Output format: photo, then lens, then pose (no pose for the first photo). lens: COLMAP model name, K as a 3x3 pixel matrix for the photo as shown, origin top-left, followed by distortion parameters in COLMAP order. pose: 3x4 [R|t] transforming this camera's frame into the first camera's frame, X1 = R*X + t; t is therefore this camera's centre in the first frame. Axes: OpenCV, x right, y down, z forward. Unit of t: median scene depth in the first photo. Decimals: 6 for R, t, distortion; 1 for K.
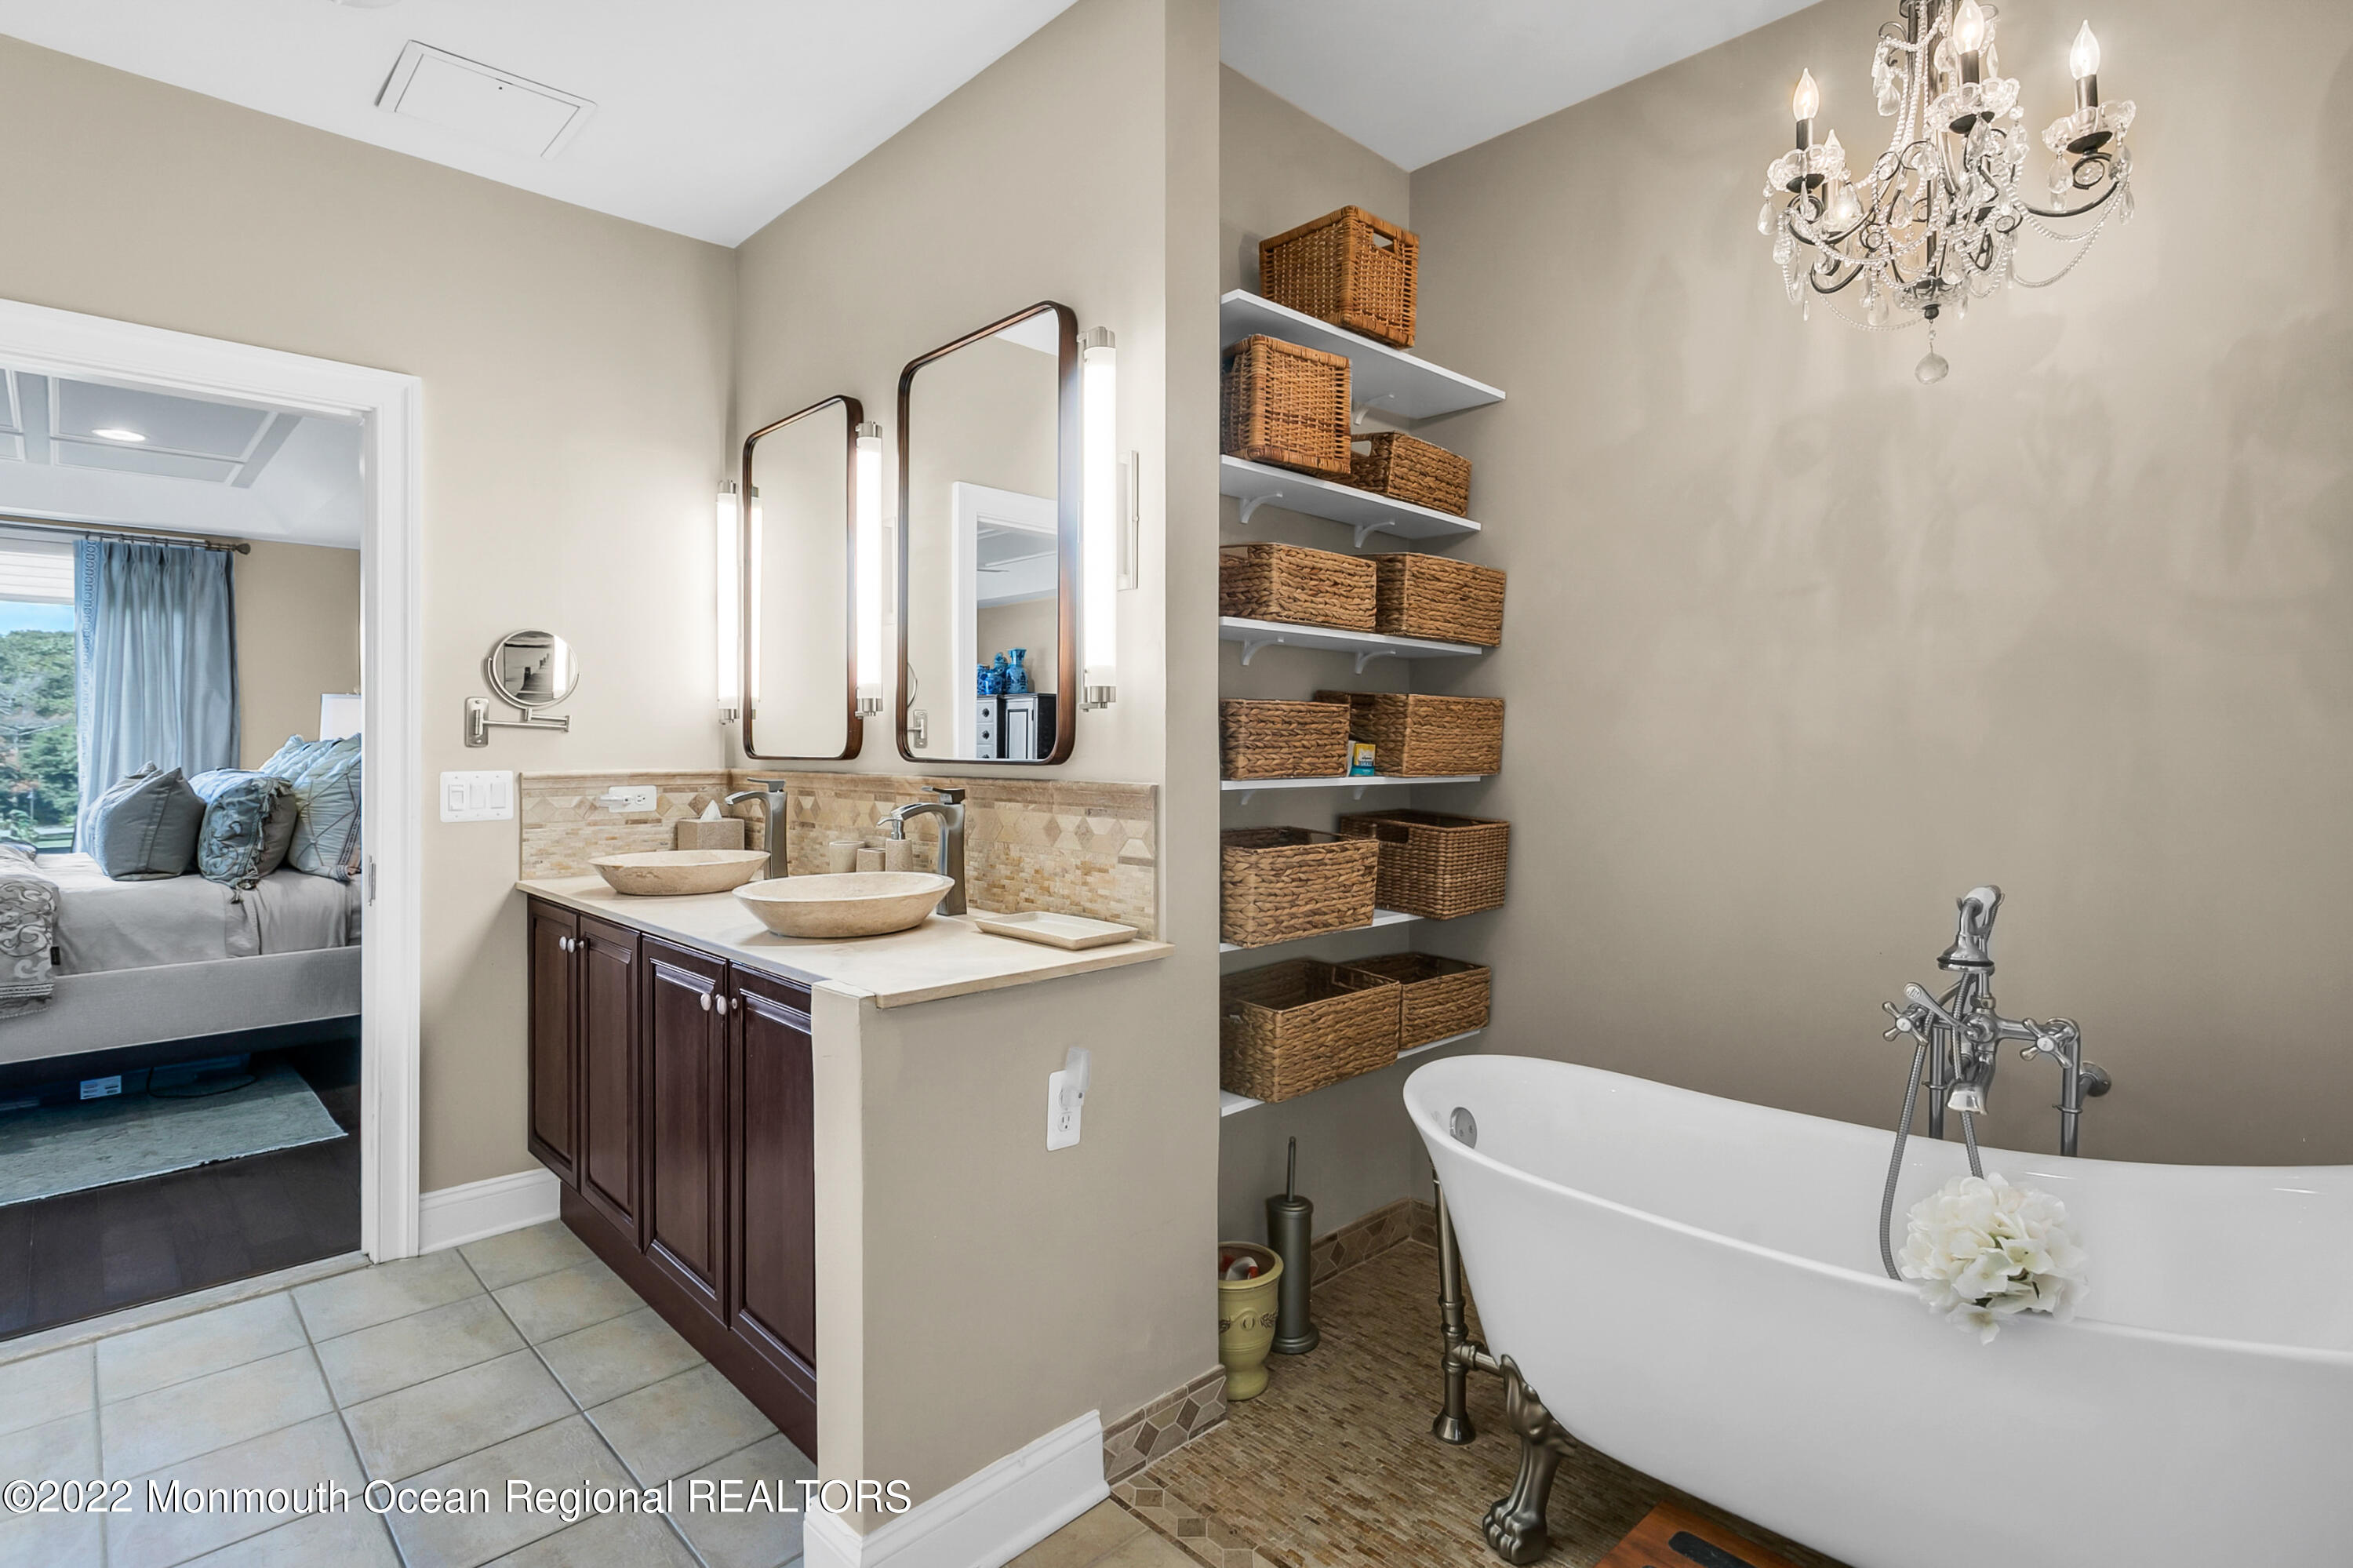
lens RADIAL K [[1151.6, 0, 1196.6], [0, 1151.6, 750.0], [0, 0, 1]] dist [-0.006678, -0.000655]
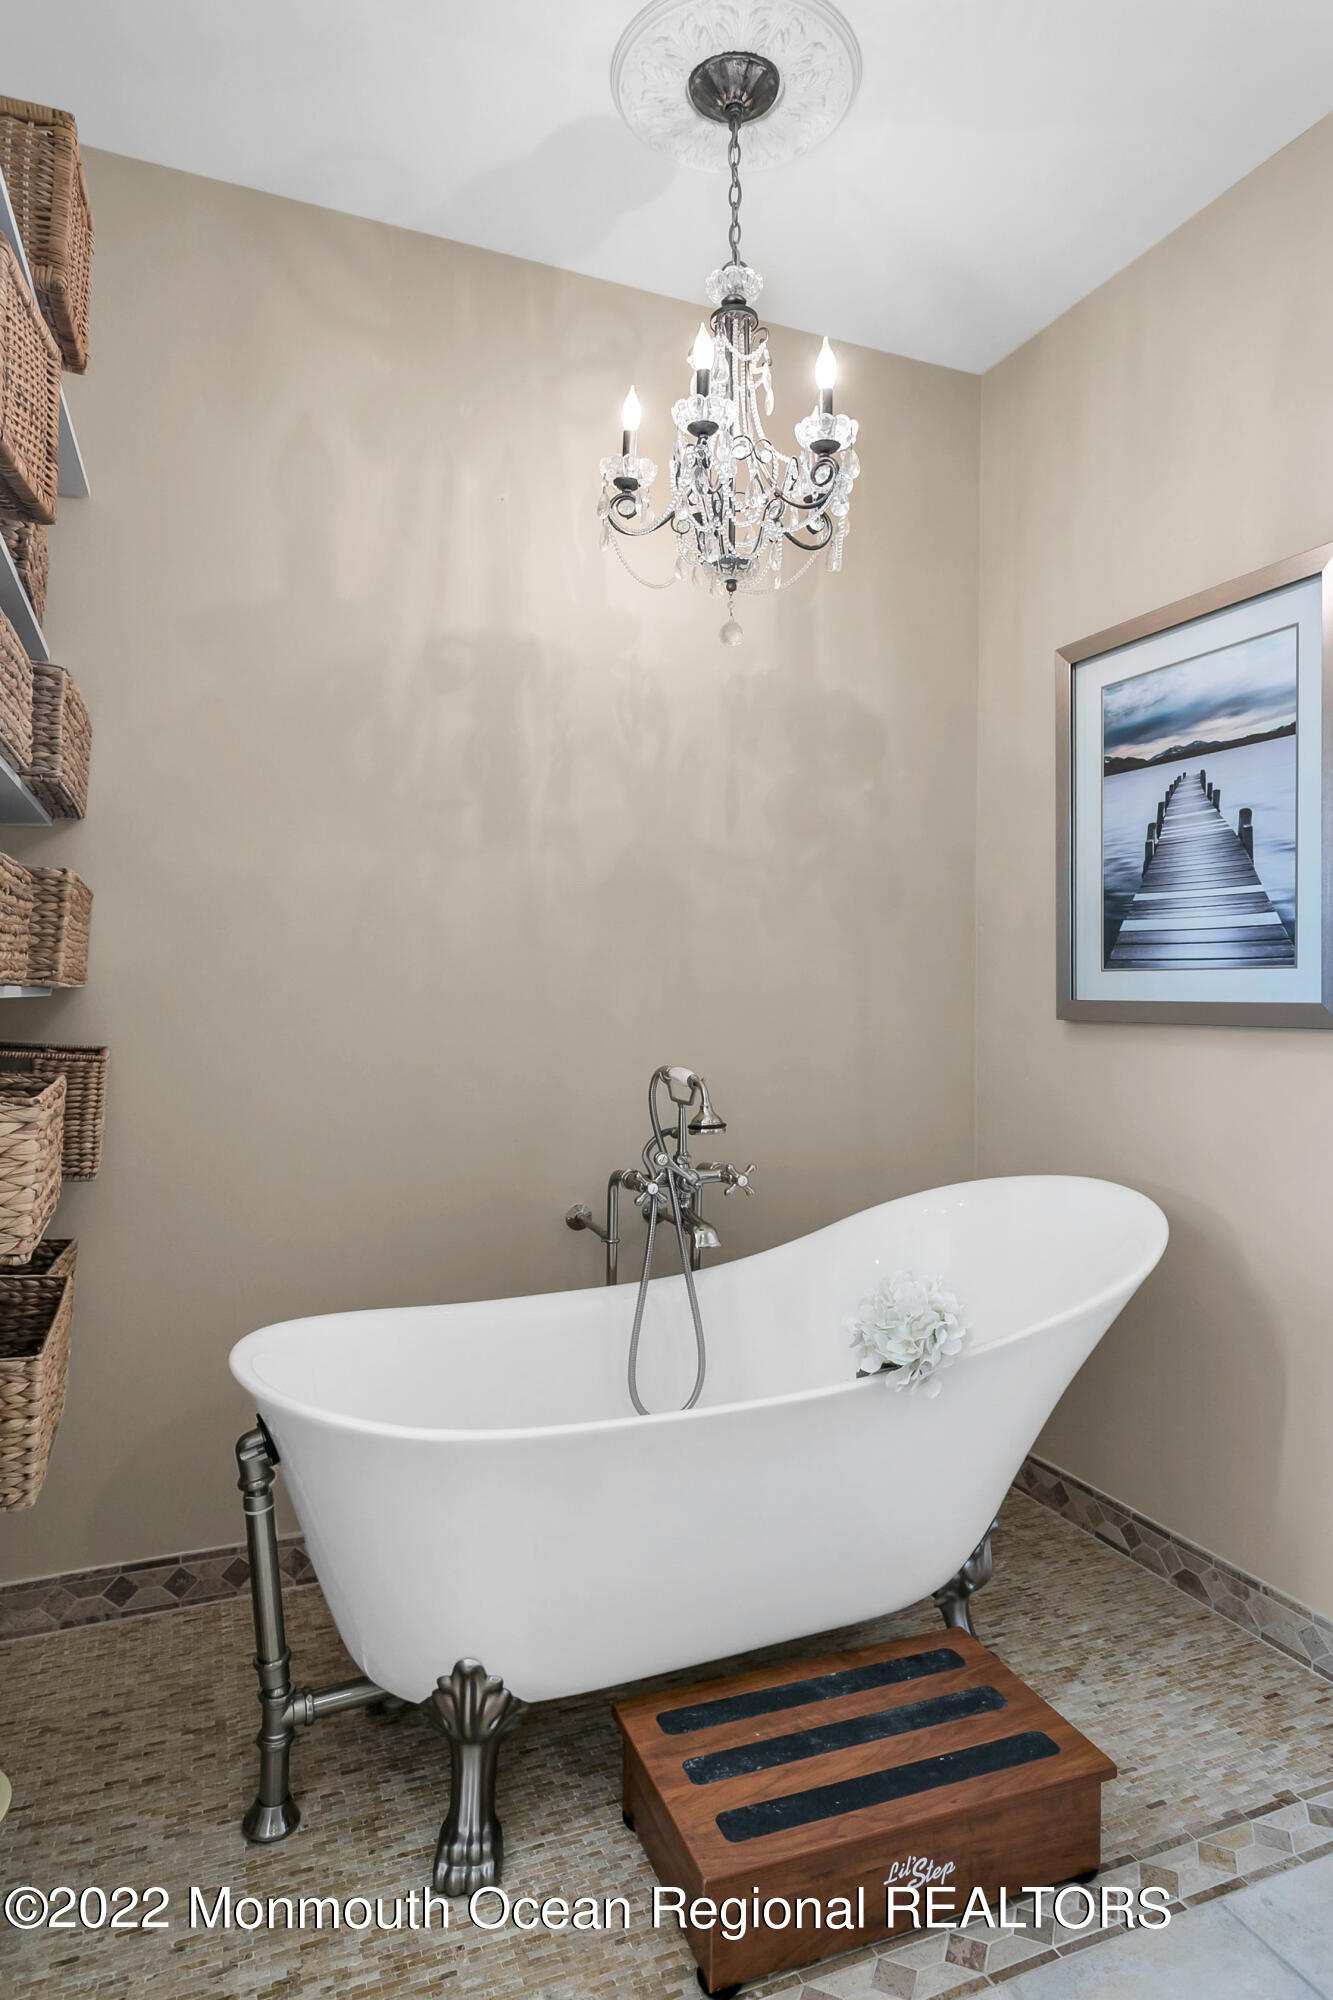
lens RADIAL K [[1103.3, 0, 652.6], [0, 1103.3, 1008.3], [0, 0, 1]] dist [-0.002535, 0.002733]
pose [[0.391310, -0.019009, 0.920062, -0.346626], [-0.000362, 0.999783, 0.020810, 0.026790], [-0.920259, -0.008476, 0.391219, 0.470209]]
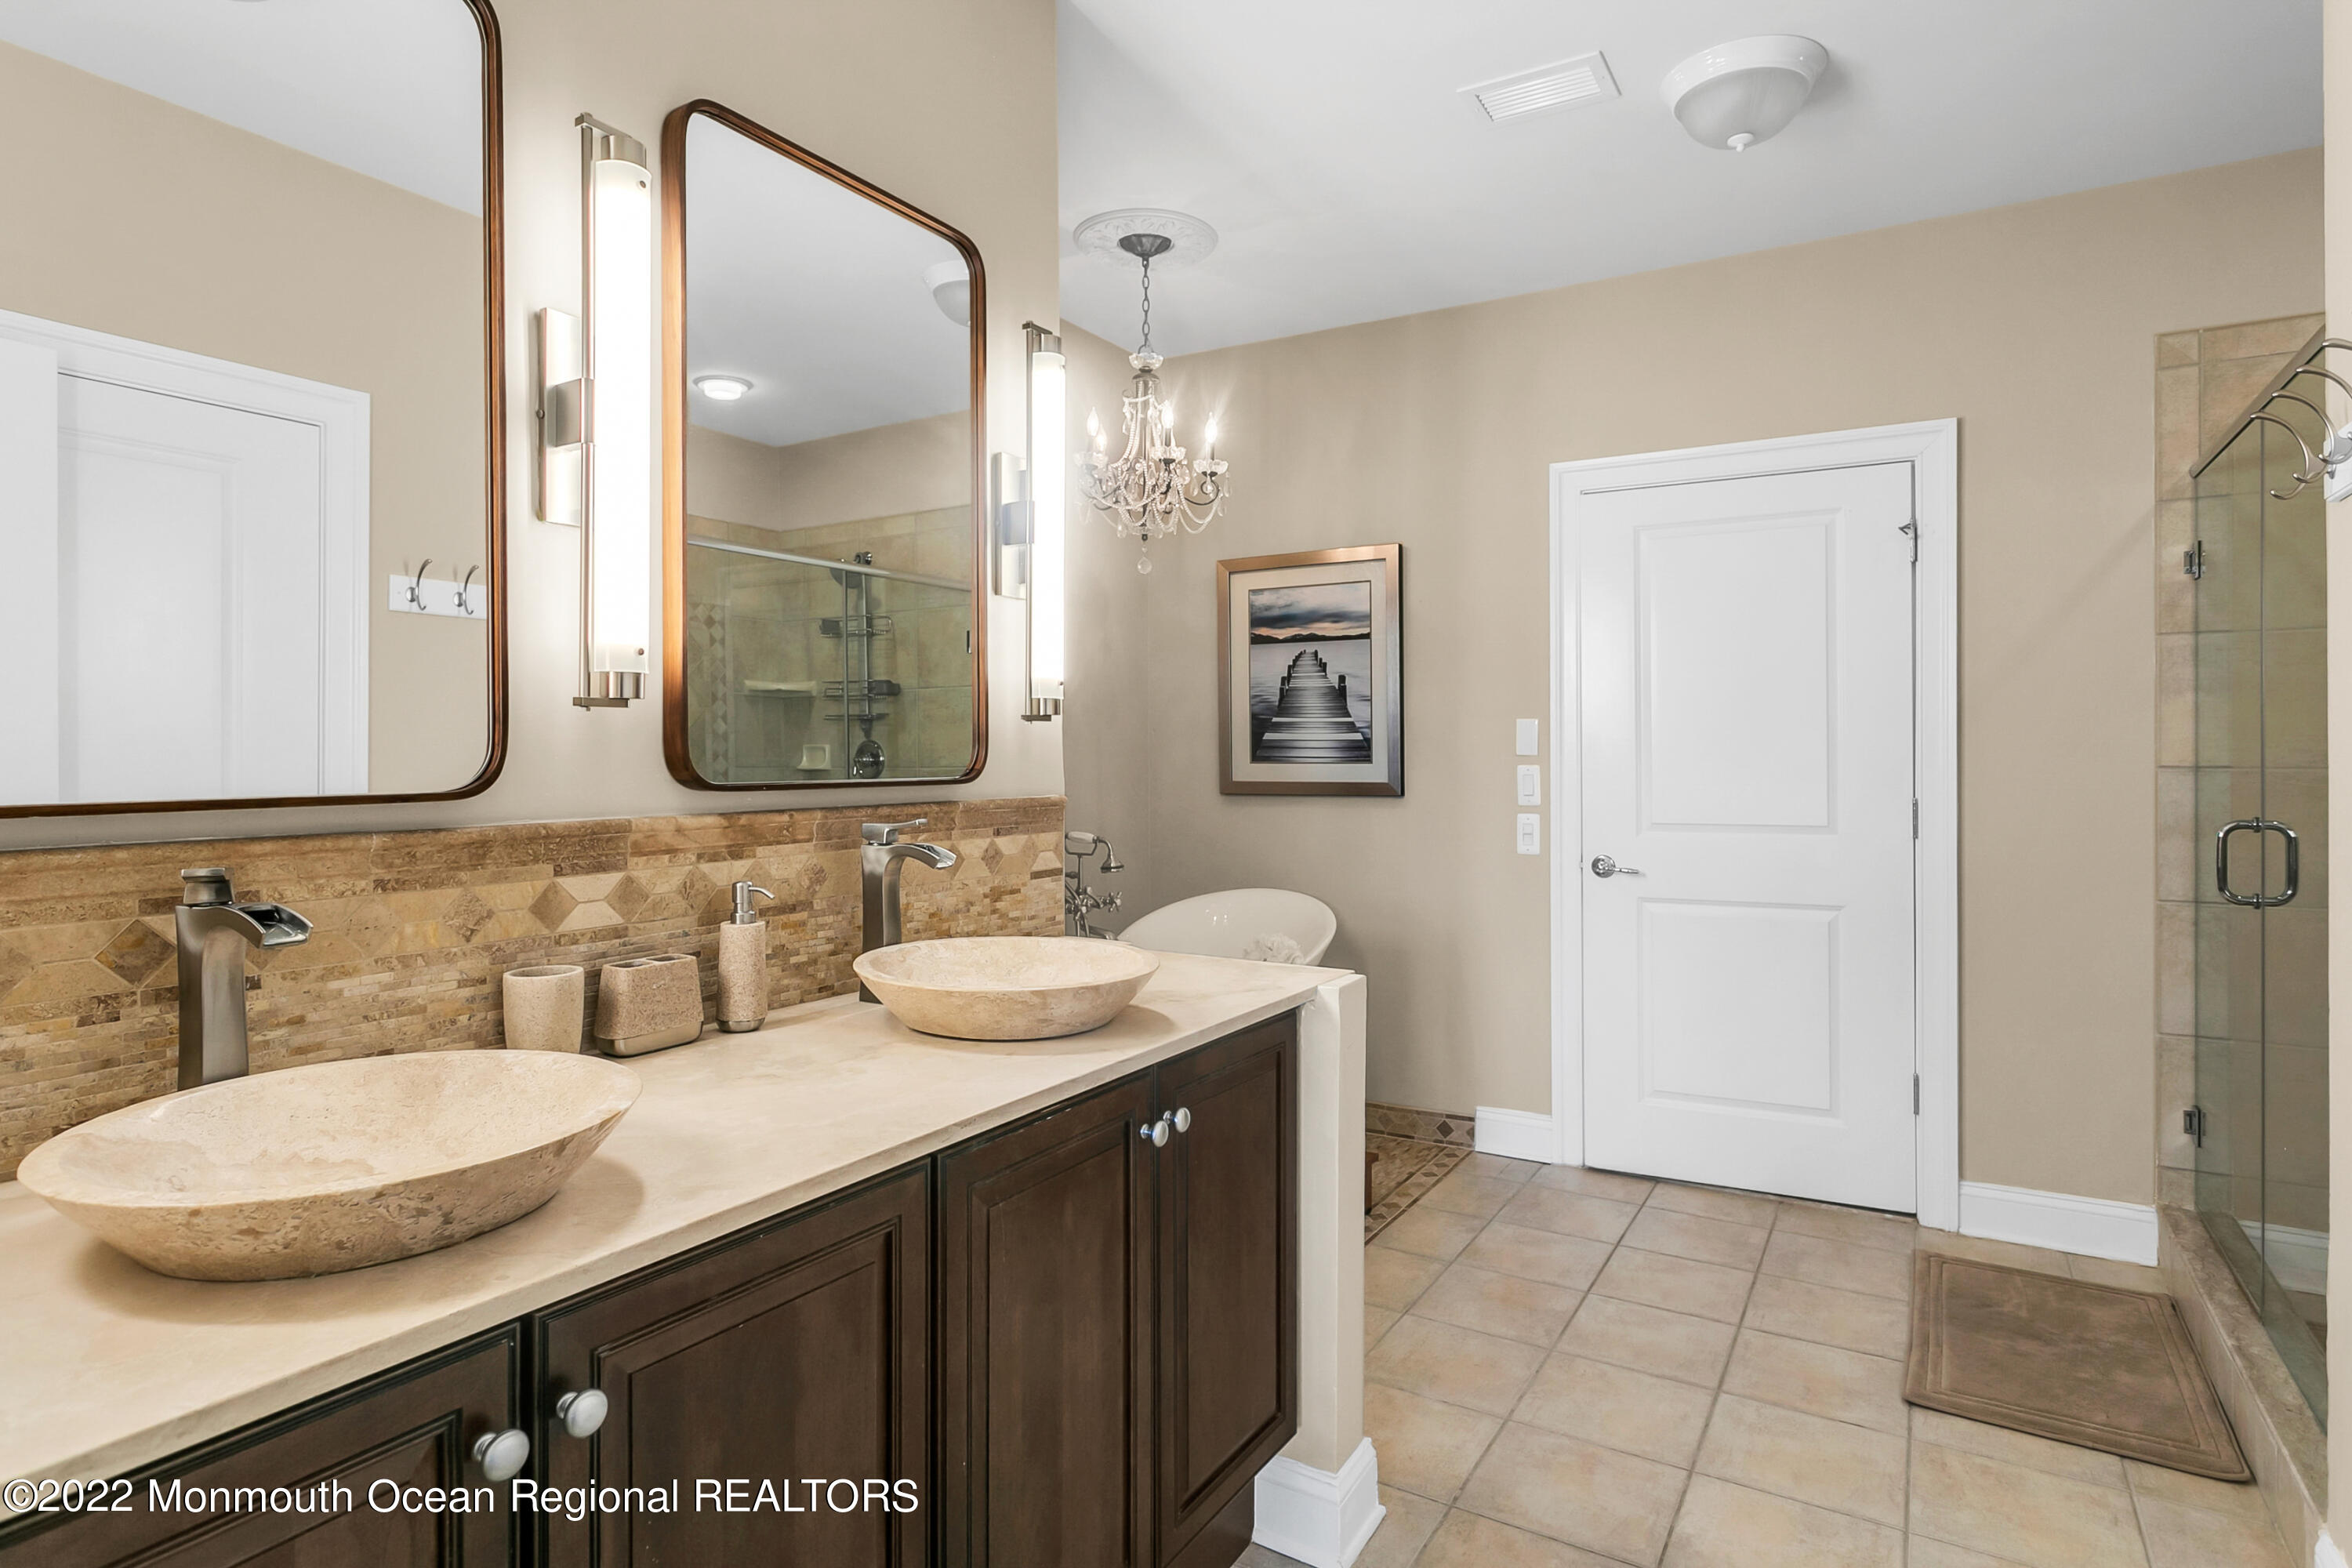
lens RADIAL K [[1259.0, 0, 1179.0], [0, 1259.0, 762.9], [0, 0, 1]] dist [0.002817, 0.000158]
pose [[-0.254240, -0.010152, 0.967088, -1.100553], [0.004135, 0.999924, 0.011584, -0.012224], [-0.967132, 0.006944, -0.254179, 1.115586]]
